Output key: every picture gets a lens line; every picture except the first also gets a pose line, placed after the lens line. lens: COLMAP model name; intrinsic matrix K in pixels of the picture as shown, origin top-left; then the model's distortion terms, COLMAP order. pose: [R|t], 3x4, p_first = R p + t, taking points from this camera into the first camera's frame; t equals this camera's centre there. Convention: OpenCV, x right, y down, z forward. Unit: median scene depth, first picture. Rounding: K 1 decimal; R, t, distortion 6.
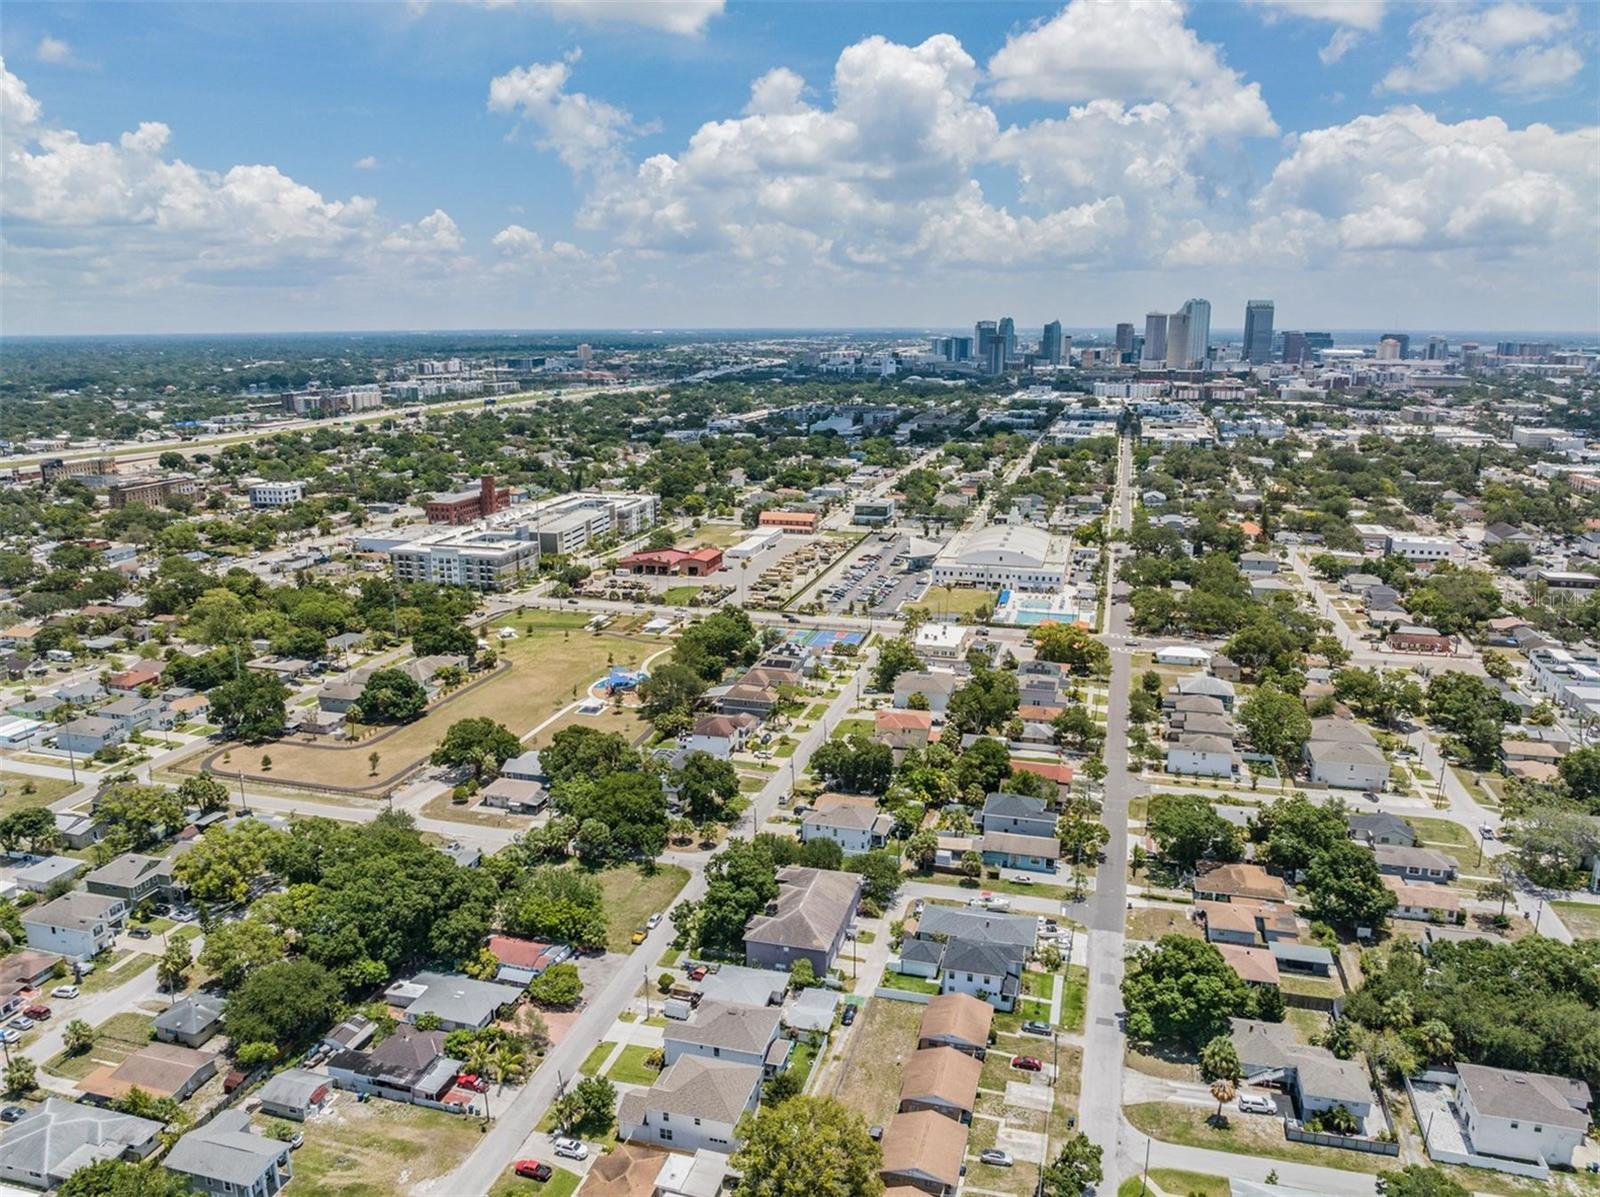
lens RADIAL K [[1111.0, 0, 788.8], [0, 1111.0, 593.1], [0, 0, 1]] dist [-0.035948, 0.005172]
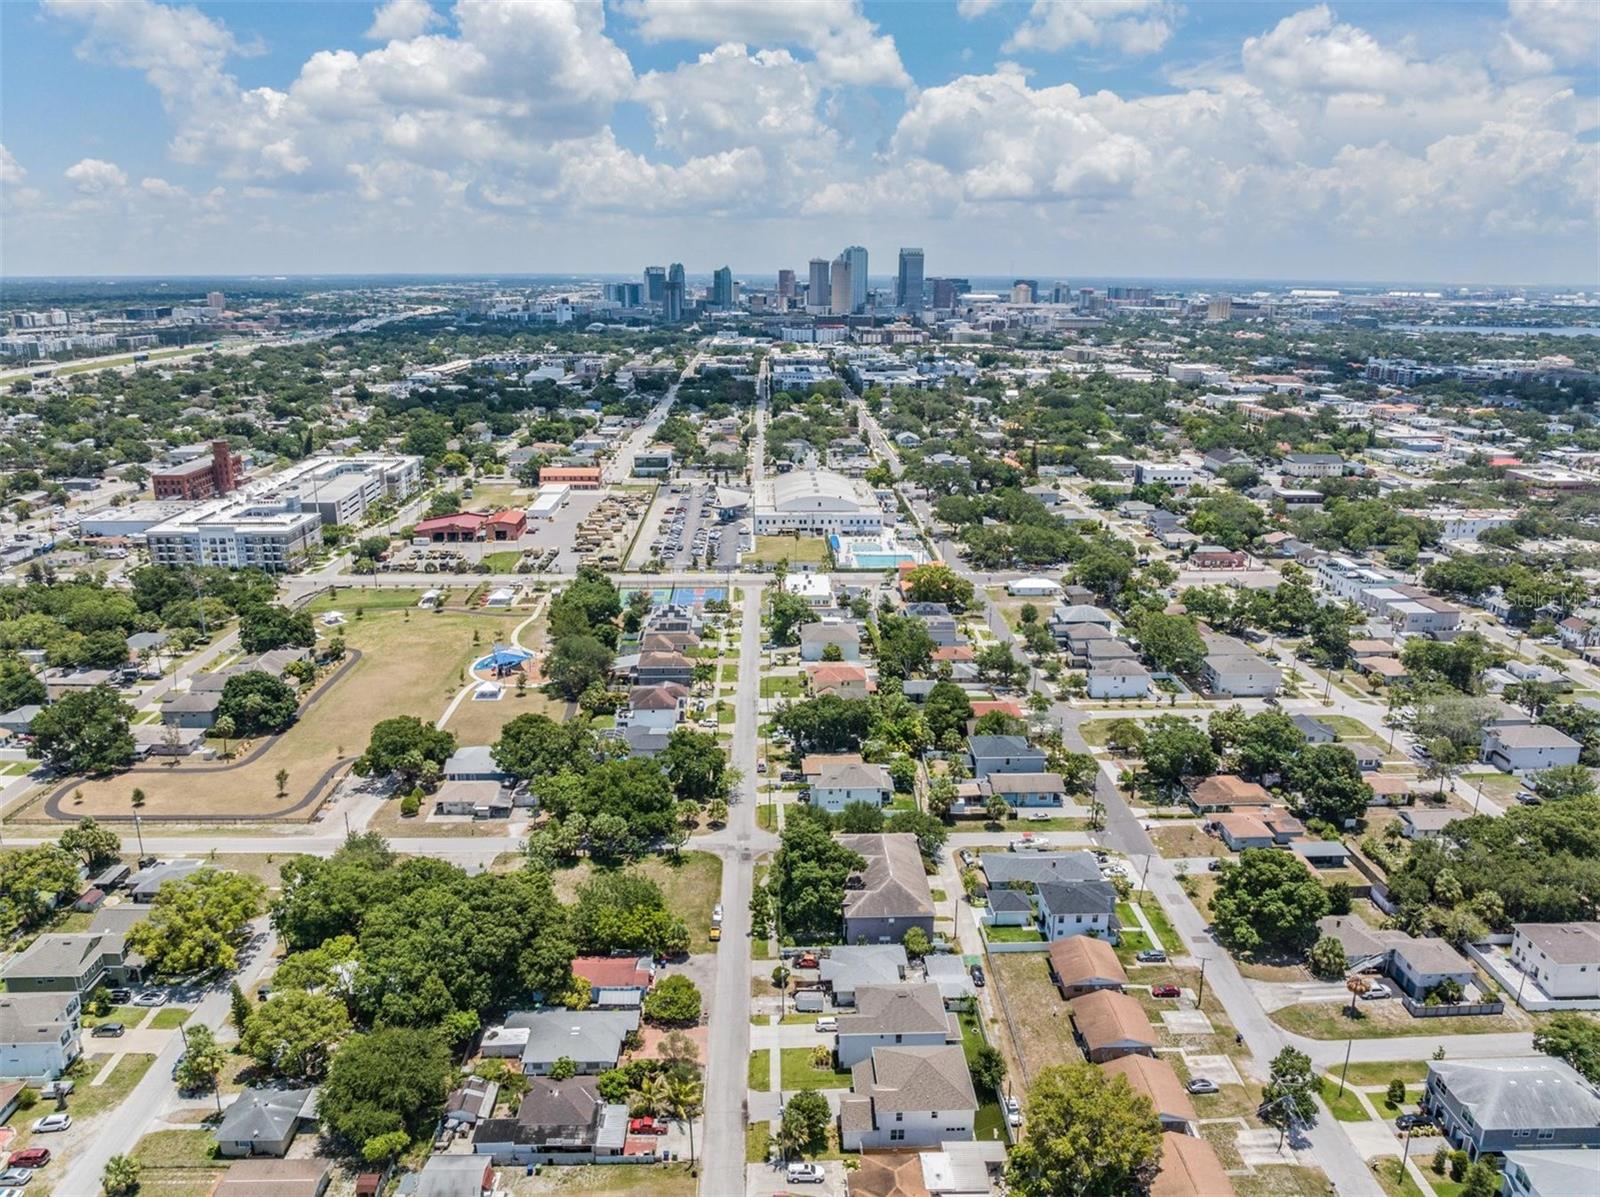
lens RADIAL K [[1111.0, 0, 789.2], [0, 1111.0, 599.1], [0, 0, 1]] dist [-0.035948, 0.005172]
pose [[0.955502, -0.076858, 0.284794, -0.220574], [0.062306, 0.996263, 0.059823, -0.012547], [-0.288328, -0.039416, 0.956720, 0.075606]]
